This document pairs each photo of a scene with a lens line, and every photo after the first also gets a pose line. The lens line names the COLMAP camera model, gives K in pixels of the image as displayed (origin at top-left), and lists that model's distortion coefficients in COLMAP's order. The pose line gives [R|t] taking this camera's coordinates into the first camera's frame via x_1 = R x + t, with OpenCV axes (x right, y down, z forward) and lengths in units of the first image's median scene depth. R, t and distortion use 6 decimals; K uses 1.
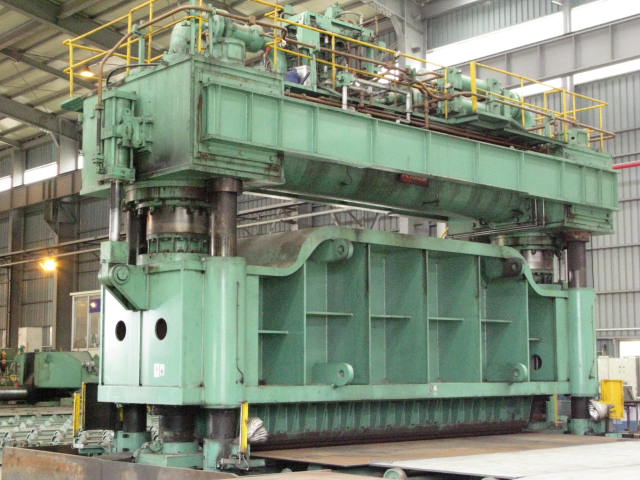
lens RADIAL K [[1066.5, 0, 320.0], [0, 1066.5, 240.0], [0, 0, 1]] dist [-0.048163, -0.003074]
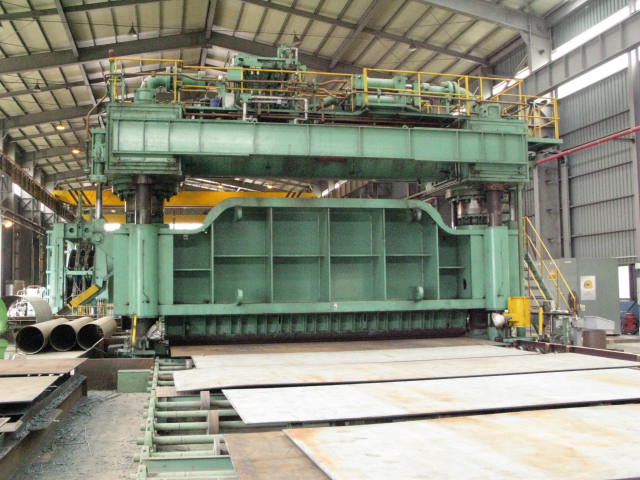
lens RADIAL K [[699.6, 0, 320.0], [0, 699.6, 240.0], [0, 0, 1]] dist [-0.156162, 0.030123]
pose [[0.867559, -0.044555, -0.495334, 0.522360], [0.072624, 0.996652, 0.037549, 0.015398], [0.492003, -0.068549, 0.867891, 0.180286]]
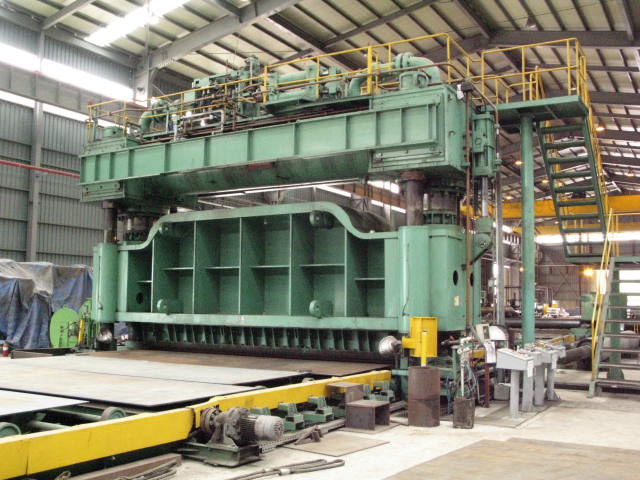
lens RADIAL K [[685.4, 0, 320.0], [0, 685.4, 240.0], [0, 0, 1]] dist [-0.287290, 0.005875]
pose [[0.297802, -0.080202, -0.951252, 0.909449], [0.106452, 0.993040, -0.050400, 0.087447], [0.948674, -0.086253, 0.304267, 0.792790]]
